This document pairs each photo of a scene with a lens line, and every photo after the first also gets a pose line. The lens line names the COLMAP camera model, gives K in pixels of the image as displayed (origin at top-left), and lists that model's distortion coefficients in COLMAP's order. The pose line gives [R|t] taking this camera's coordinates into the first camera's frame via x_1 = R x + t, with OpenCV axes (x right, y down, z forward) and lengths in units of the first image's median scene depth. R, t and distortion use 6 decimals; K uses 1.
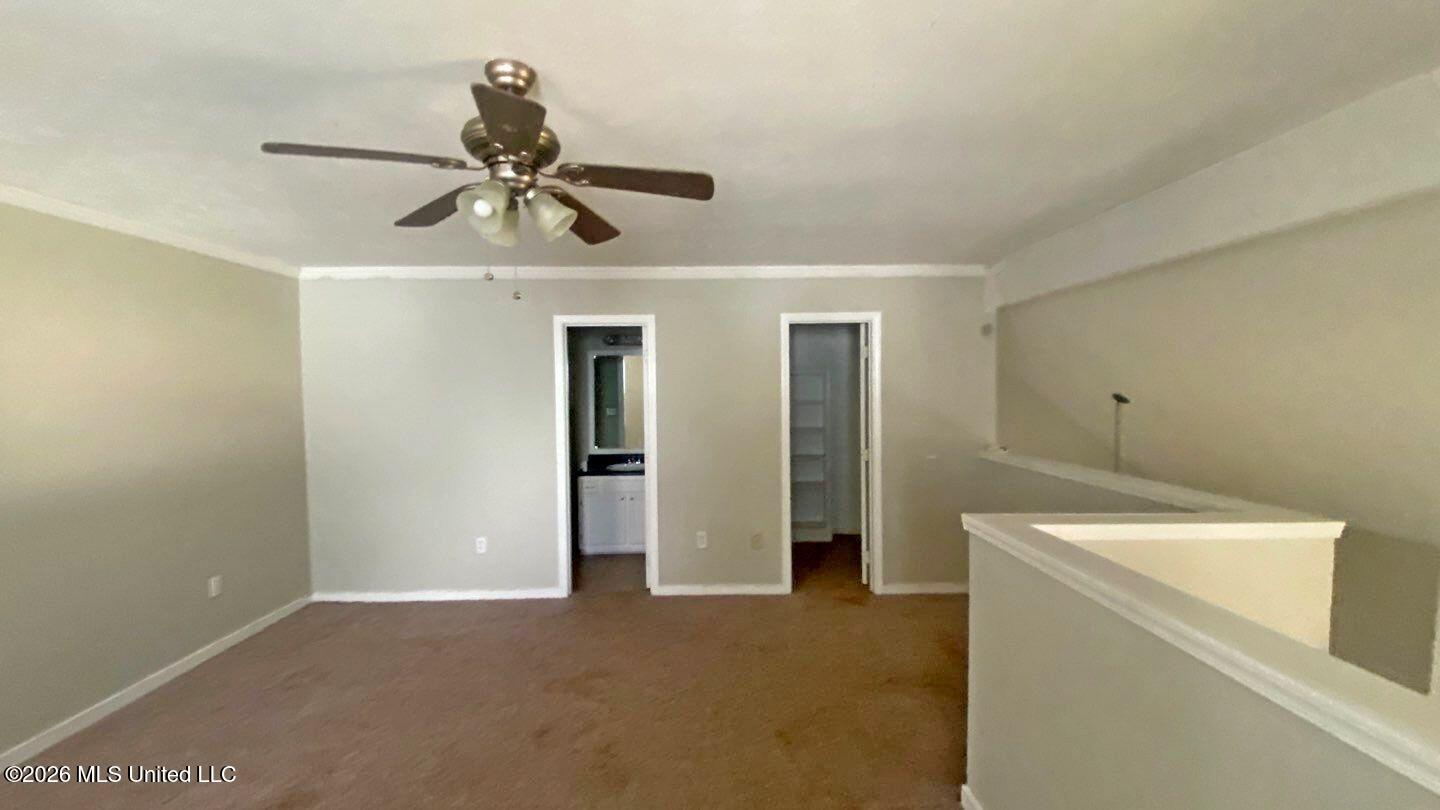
lens RADIAL K [[575.9, 0, 715.5], [0, 575.9, 408.5], [0, 0, 1]] dist [0.030038, -0.037871]
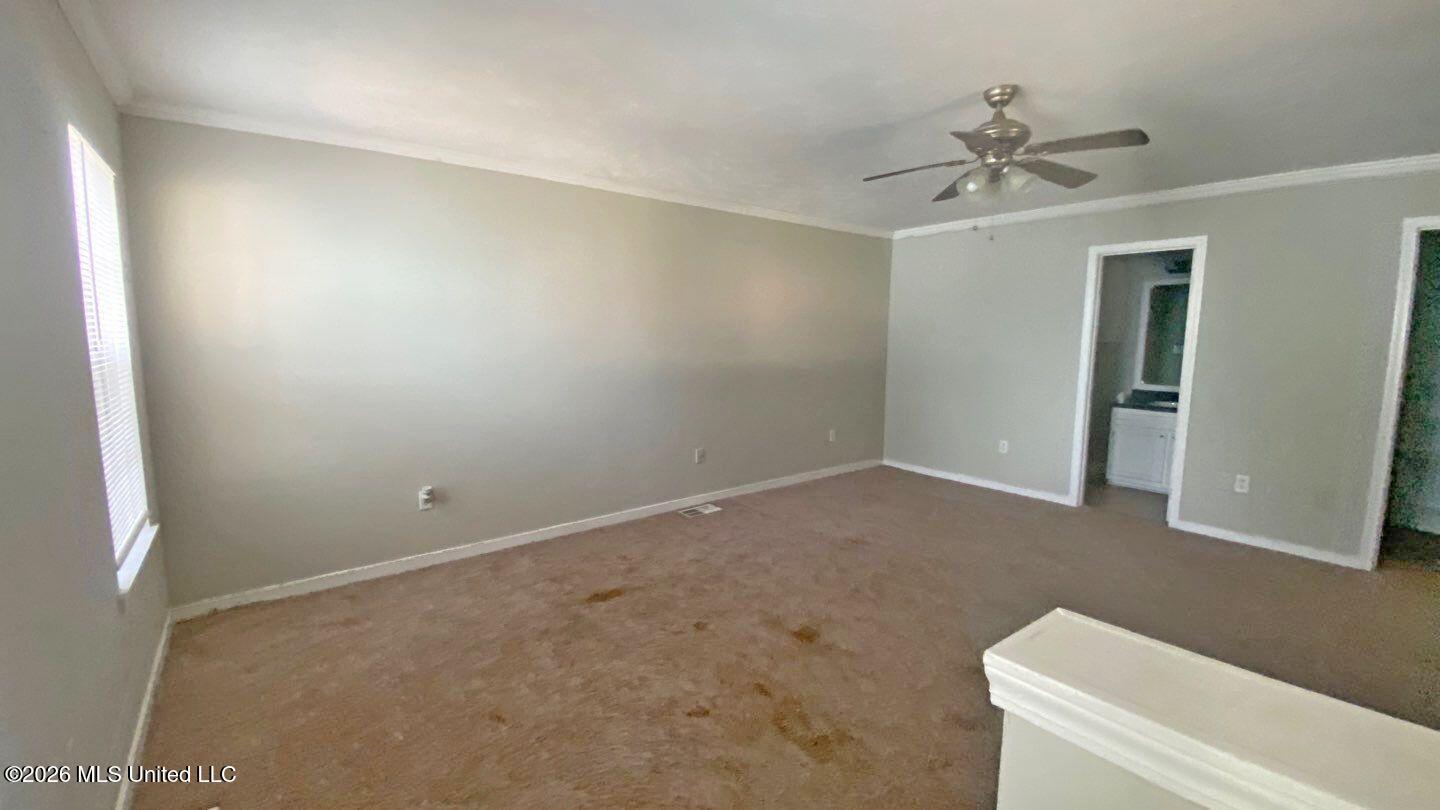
lens RADIAL K [[575.9, 0, 715.5], [0, 575.9, 408.5], [0, 0, 1]] dist [0.030038, -0.037871]
pose [[0.597480, 0.119459, -0.792936, 0.207193], [-0.045466, 0.992297, 0.115235, 0.048110], [0.800594, -0.032798, 0.598309, -0.227487]]
